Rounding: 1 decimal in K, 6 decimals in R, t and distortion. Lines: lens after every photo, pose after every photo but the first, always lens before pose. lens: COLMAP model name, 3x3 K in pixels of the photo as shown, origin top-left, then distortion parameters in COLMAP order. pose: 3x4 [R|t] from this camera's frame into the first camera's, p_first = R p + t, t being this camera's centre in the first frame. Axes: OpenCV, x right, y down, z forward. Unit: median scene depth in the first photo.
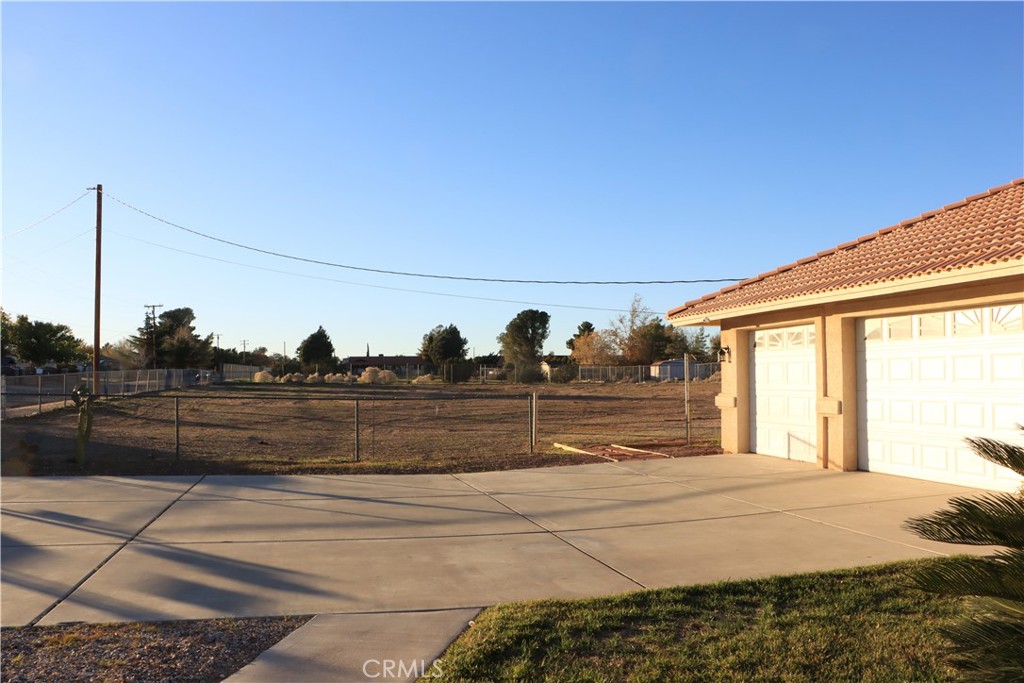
lens RADIAL K [[835.0, 0, 512.0], [0, 835.0, 341.5], [0, 0, 1]] dist [-0.182821, 0.149500]
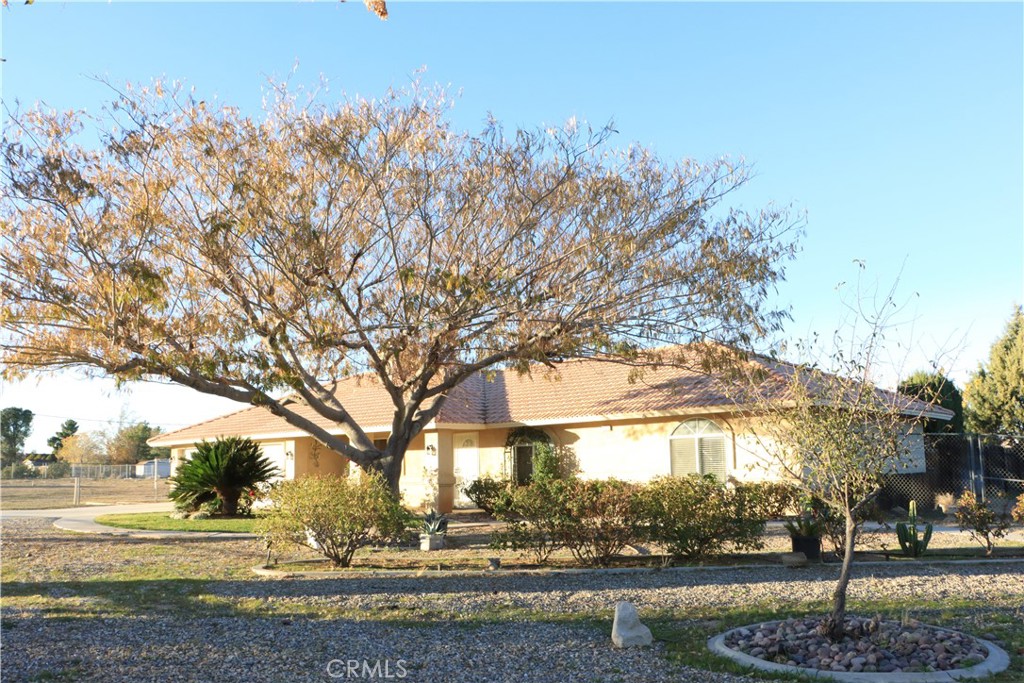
lens RADIAL K [[835.0, 0, 512.0], [0, 835.0, 341.5], [0, 0, 1]] dist [-0.182821, 0.149500]
pose [[0.826006, 0.078090, 0.558226, -0.059032], [-0.009259, 0.992103, -0.125084, -0.008124], [-0.563586, 0.098151, 0.820206, -0.332839]]
